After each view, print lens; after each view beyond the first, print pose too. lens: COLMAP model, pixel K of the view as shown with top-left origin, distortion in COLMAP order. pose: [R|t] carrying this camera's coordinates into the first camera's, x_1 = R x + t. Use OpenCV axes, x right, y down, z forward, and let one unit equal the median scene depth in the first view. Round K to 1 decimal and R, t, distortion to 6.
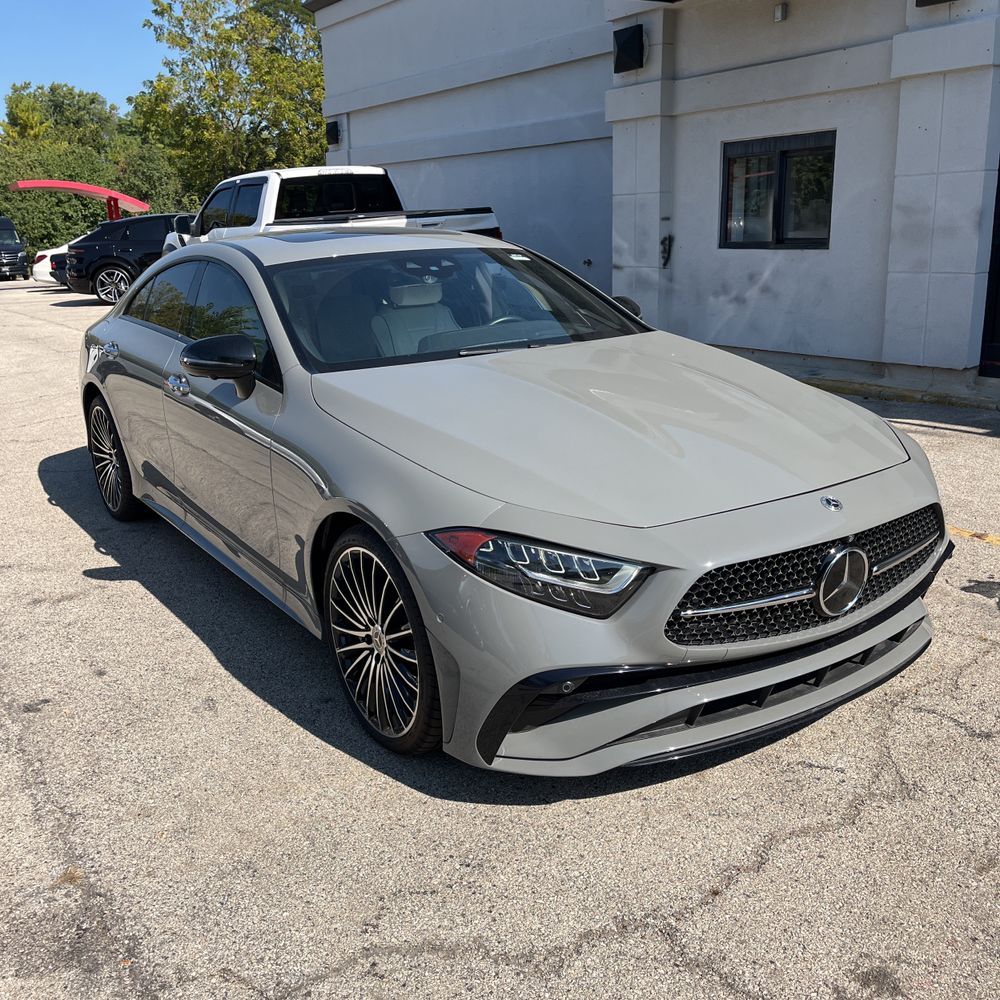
lens RADIAL K [[1016.1, 0, 499.8], [0, 1016.1, 493.6], [0, 0, 1]] dist [0.039169, -0.034704]
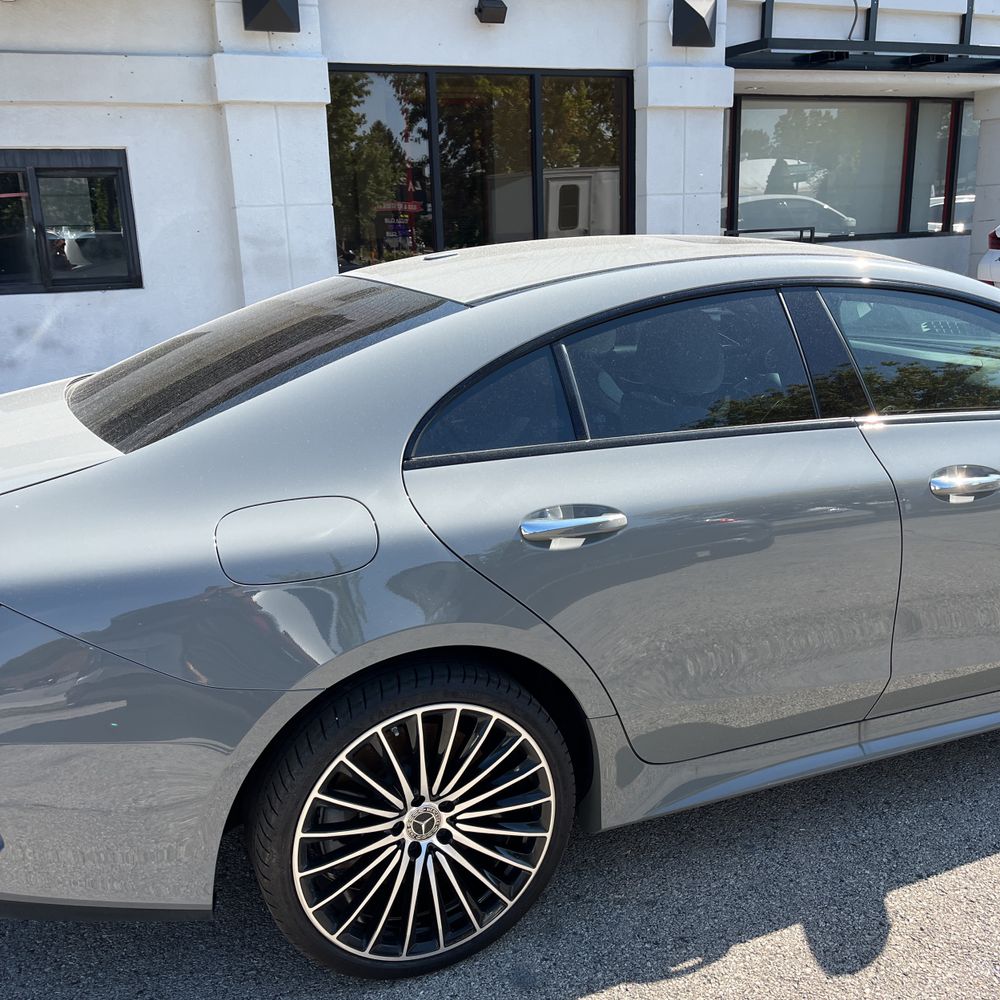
lens RADIAL K [[1002.4, 0, 496.0], [0, 1002.4, 489.6], [0, 0, 1]] dist [0.030989, -0.013237]
pose [[0.207551, -0.225413, 0.951899, -0.467399], [0.277973, 0.946565, 0.163541, -0.138727], [-0.937899, 0.230659, 0.259119, 0.556954]]
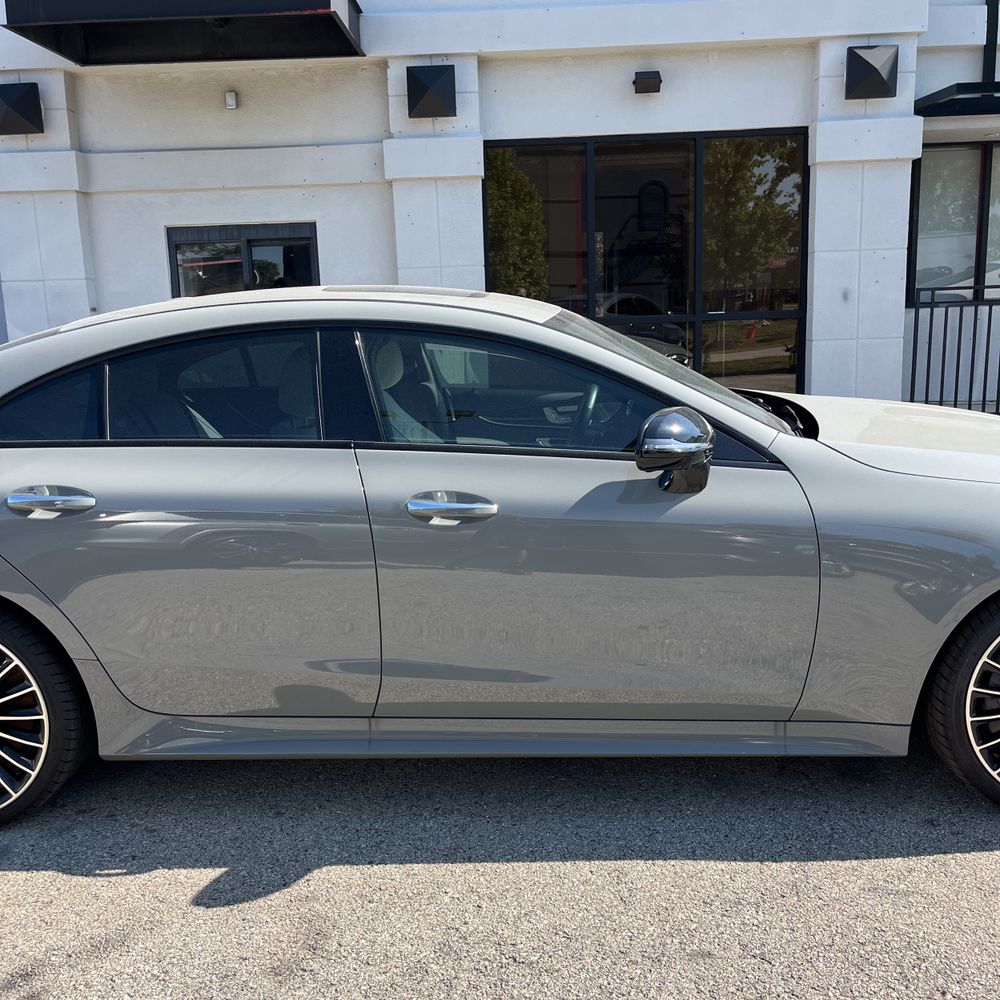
lens RADIAL K [[1001.5, 0, 503.0], [0, 1001.5, 496.4], [0, 0, 1]] dist [0.023815, -0.007343]
pose [[0.581754, -0.142100, 0.800856, -0.401664], [0.224096, 0.974514, 0.010126, -0.056882], [-0.781884, 0.173578, 0.598772, 0.300294]]
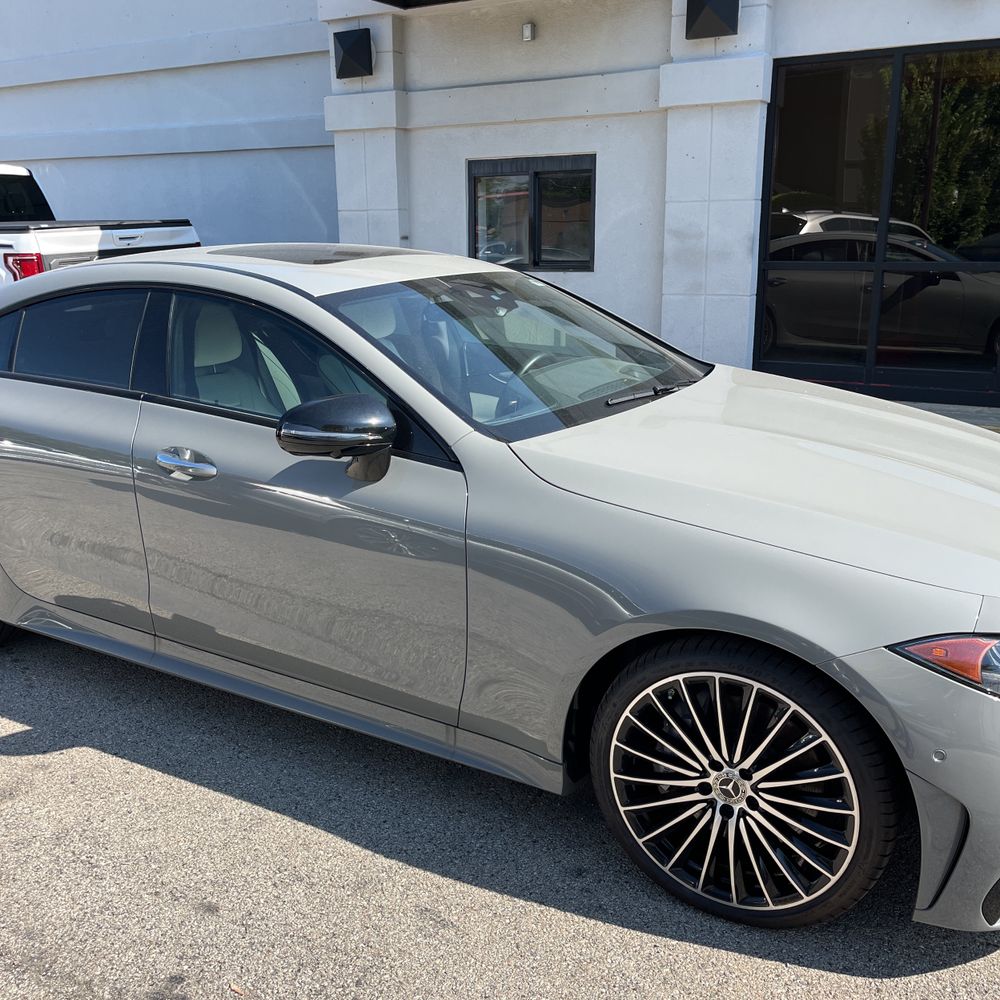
lens RADIAL K [[1014.2, 0, 504.8], [0, 1014.2, 502.1], [0, 0, 1]] dist [0.016914, 0.024410]
pose [[0.901270, -0.092025, 0.423372, -0.208997], [0.094994, 0.995378, 0.014136, -0.035076], [-0.422716, 0.027477, 0.905846, 0.135821]]
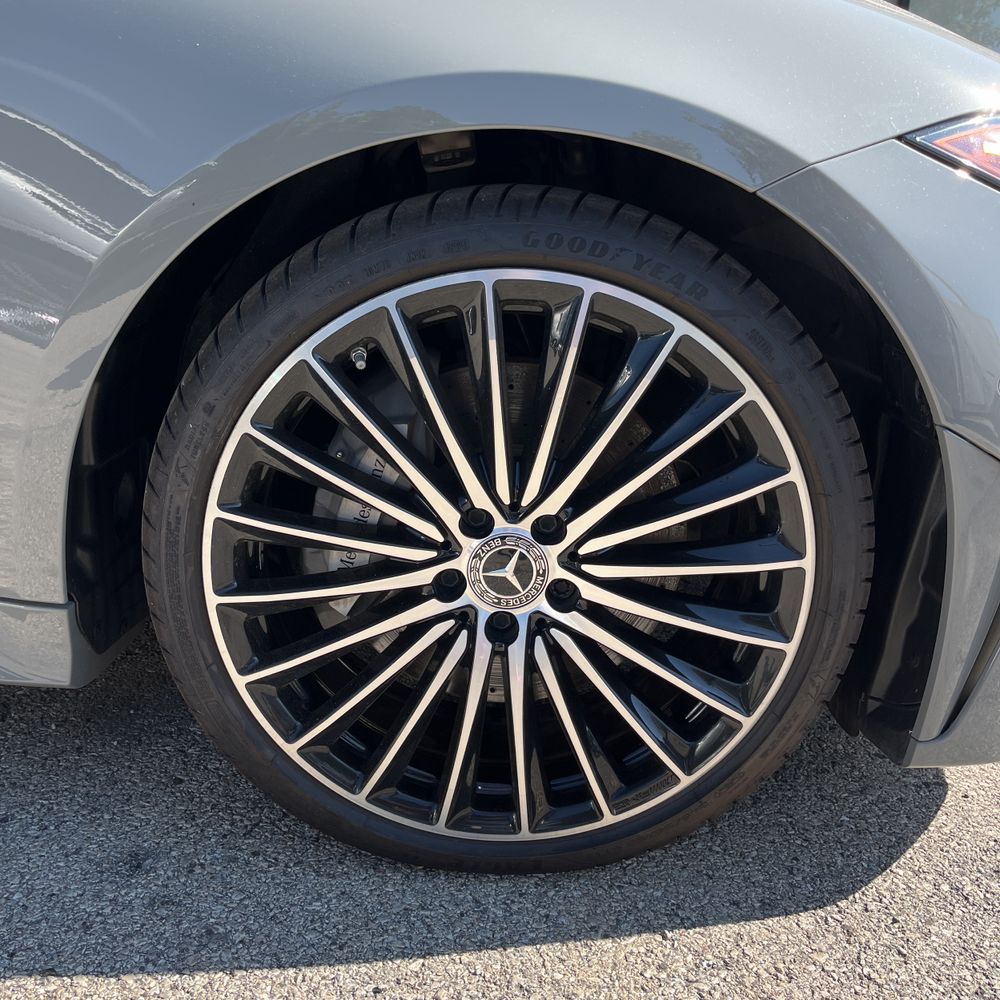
lens RADIAL K [[1025.1, 0, 500.4], [0, 1025.1, 496.8], [0, 0, 1]] dist [0.051209, -0.048582]
pose [[0.560453, -0.190708, 0.805930, -0.138082], [0.142267, 0.980830, 0.133161, 0.027804], [-0.815875, 0.040026, 0.576841, 0.295162]]
